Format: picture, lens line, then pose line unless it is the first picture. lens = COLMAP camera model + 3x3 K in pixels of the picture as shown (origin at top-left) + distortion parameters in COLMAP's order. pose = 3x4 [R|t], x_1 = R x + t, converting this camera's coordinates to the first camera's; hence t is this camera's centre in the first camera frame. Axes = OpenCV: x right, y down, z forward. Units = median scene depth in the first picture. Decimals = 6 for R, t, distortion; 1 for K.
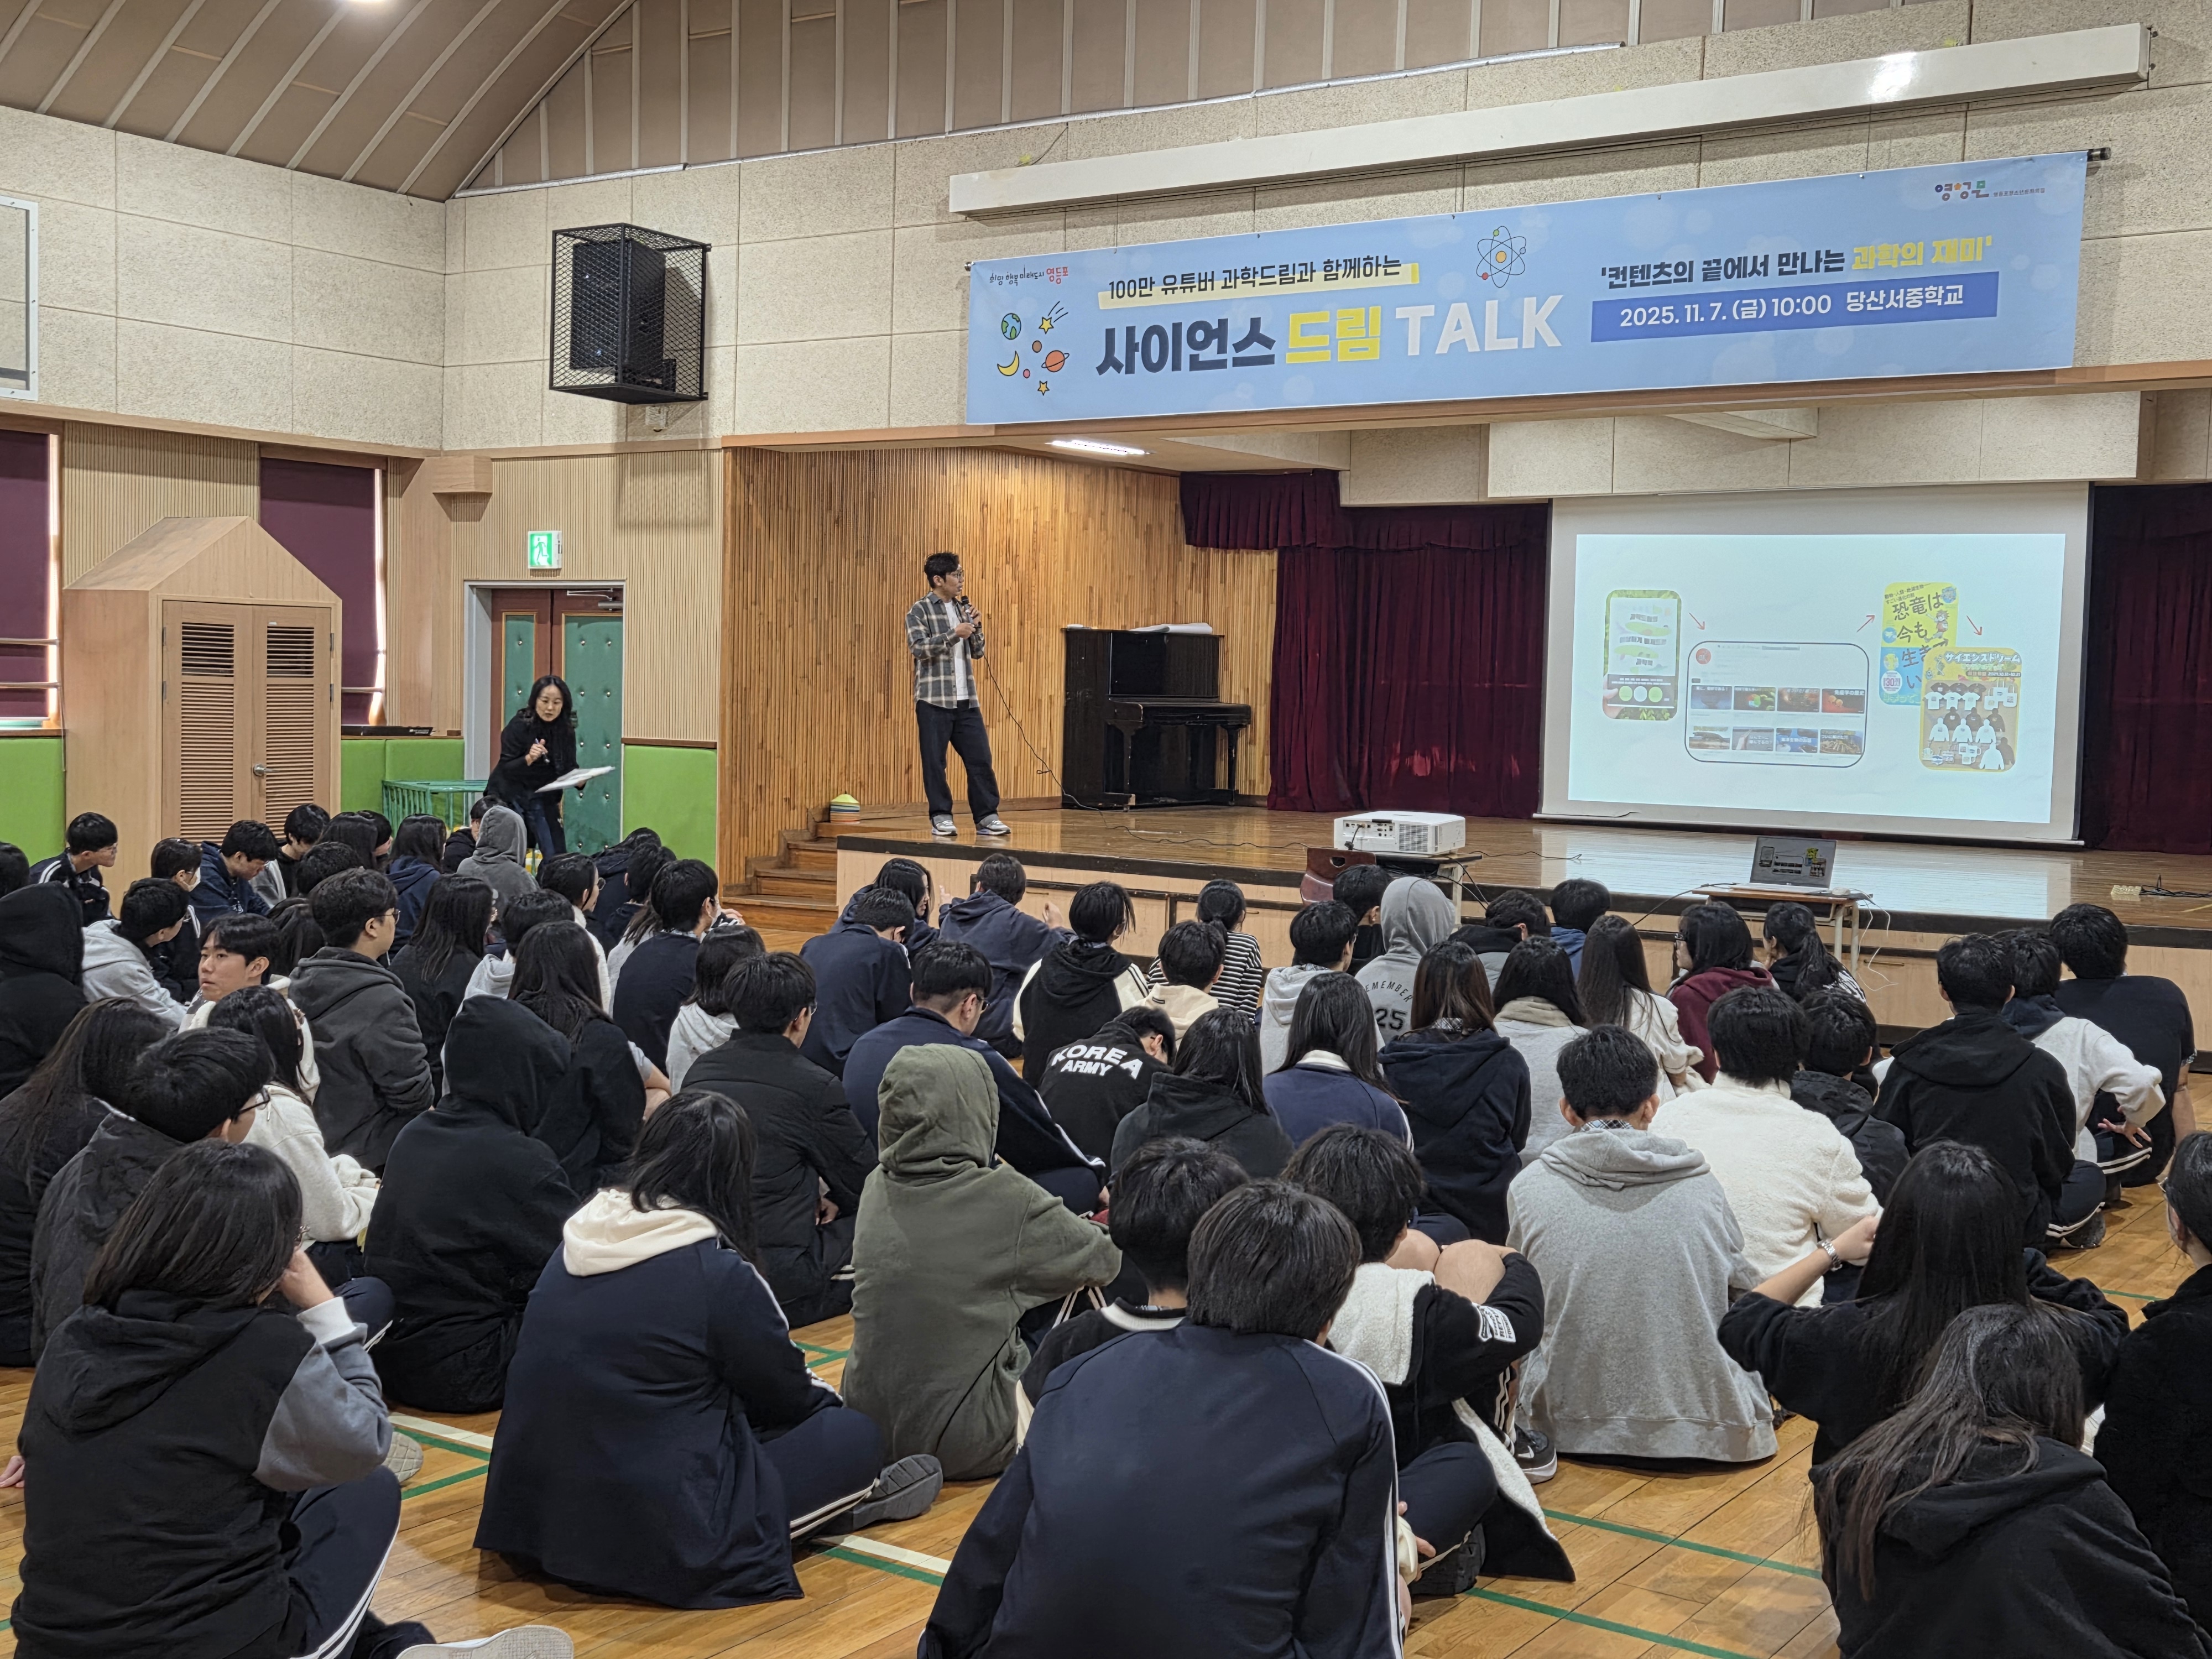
lens RADIAL K [[2518.7, 0, 1104.9], [0, 2518.7, 829.6], [0, 0, 1]] dist [0.058989, 0.000000]
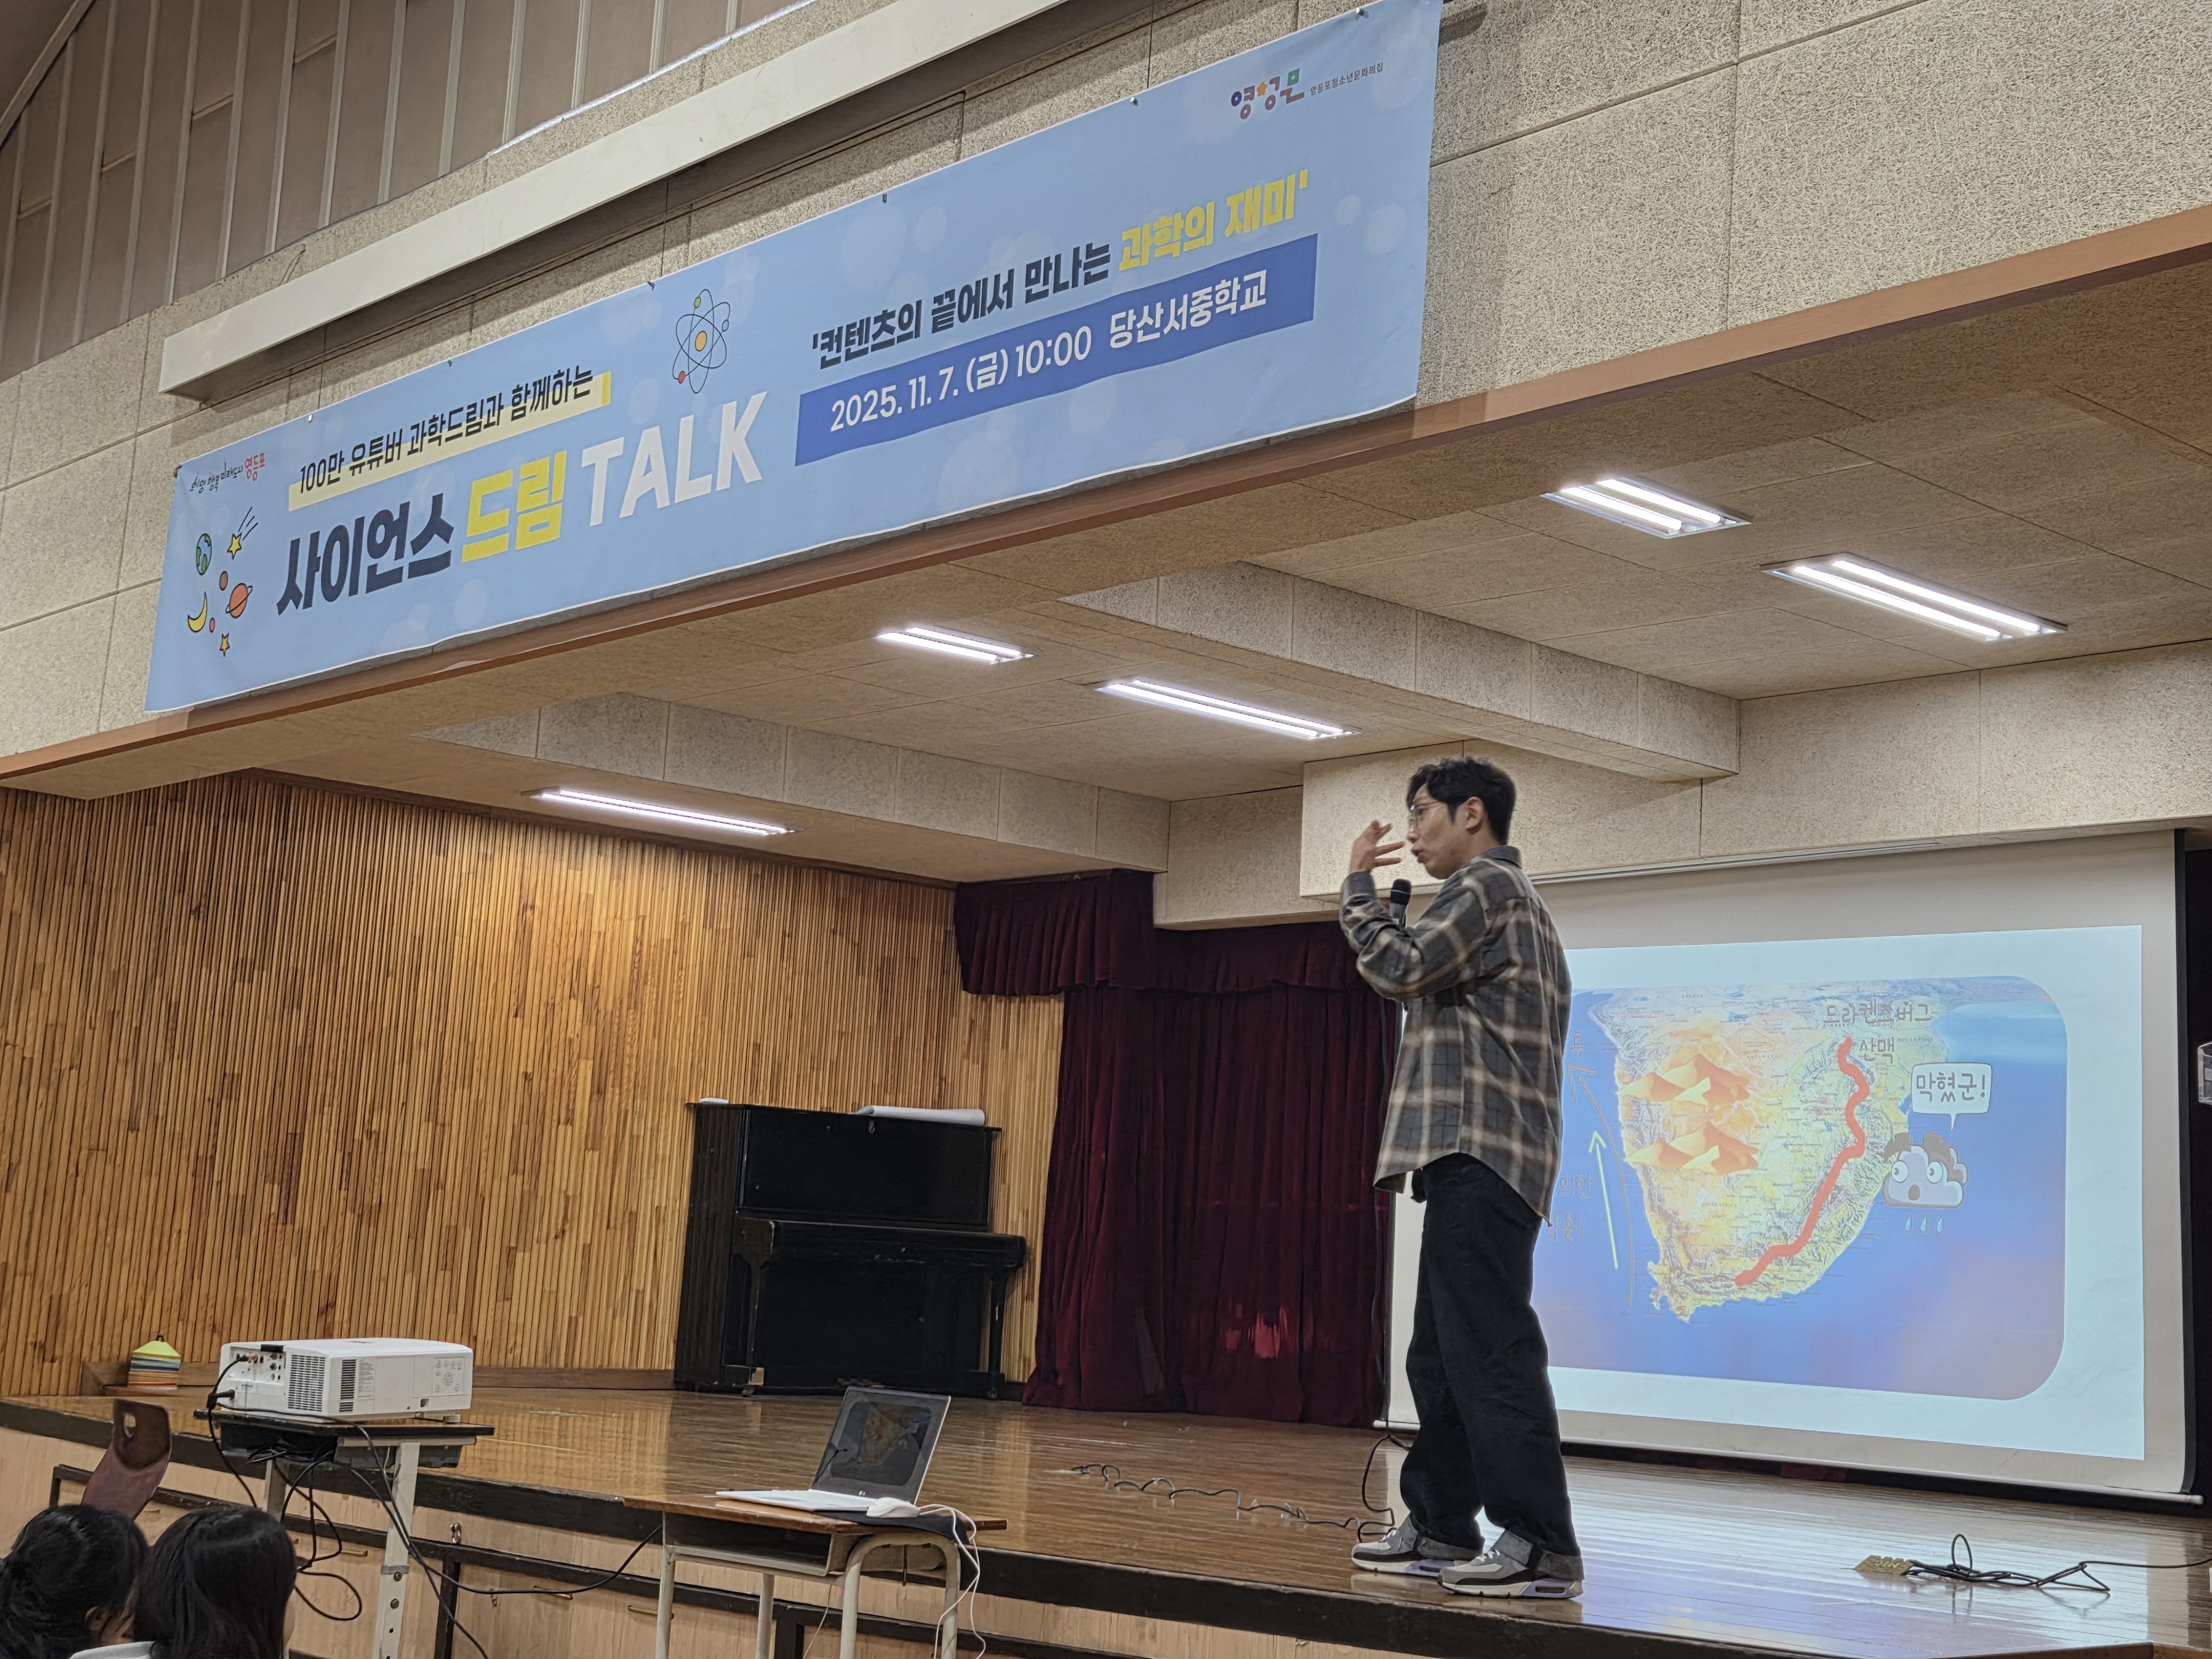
lens RADIAL K [[2944.3, 0, 1143.8], [0, 2944.3, 758.7], [0, 0, 1]] dist [0.088374, 0.000000]
pose [[0.976161, -0.012684, -0.216677, 0.369565], [-0.040463, 0.970156, -0.239083, 0.015677], [0.213243, 0.242150, 0.946515, 0.395894]]
